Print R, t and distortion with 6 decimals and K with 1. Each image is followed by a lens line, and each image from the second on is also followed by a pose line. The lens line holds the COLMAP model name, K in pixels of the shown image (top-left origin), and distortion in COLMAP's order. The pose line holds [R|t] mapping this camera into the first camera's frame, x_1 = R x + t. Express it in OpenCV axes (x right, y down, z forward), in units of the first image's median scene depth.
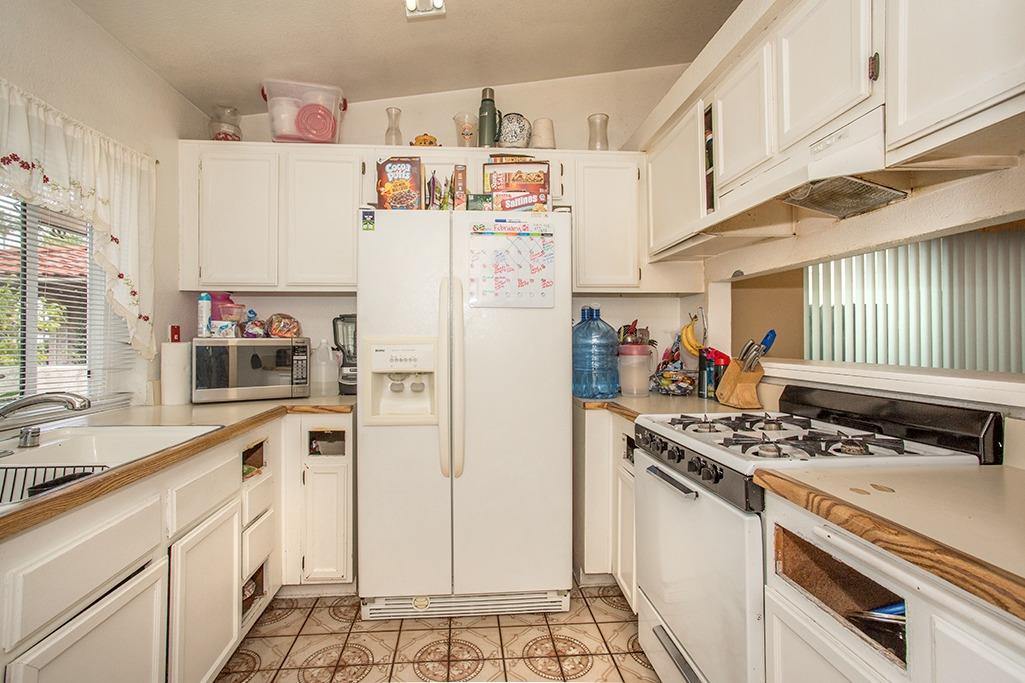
lens RADIAL K [[489.8, 0, 506.7], [0, 489.8, 336.6], [0, 0, 1]] dist [-0.024374, 0.036873]
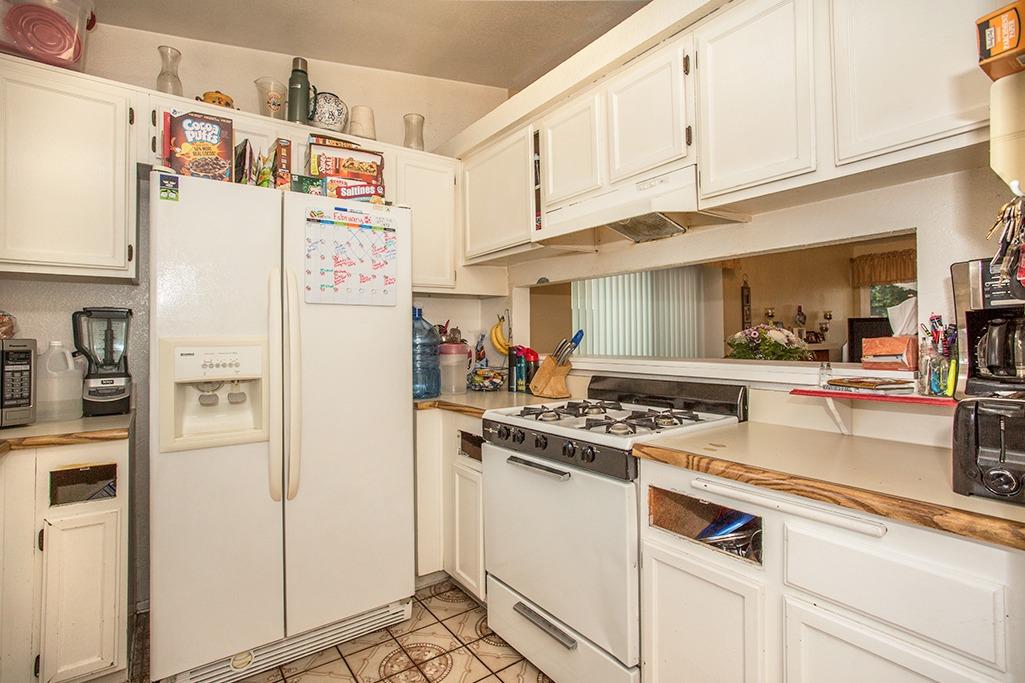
lens RADIAL K [[491.4, 0, 510.8], [0, 491.4, 331.5], [0, 0, 1]] dist [-0.030425, 0.027765]
pose [[0.861794, 0.001911, 0.507255, -0.194872], [0.003904, 0.999938, -0.010399, 0.001906], [-0.507244, 0.010942, 0.861733, 0.053972]]
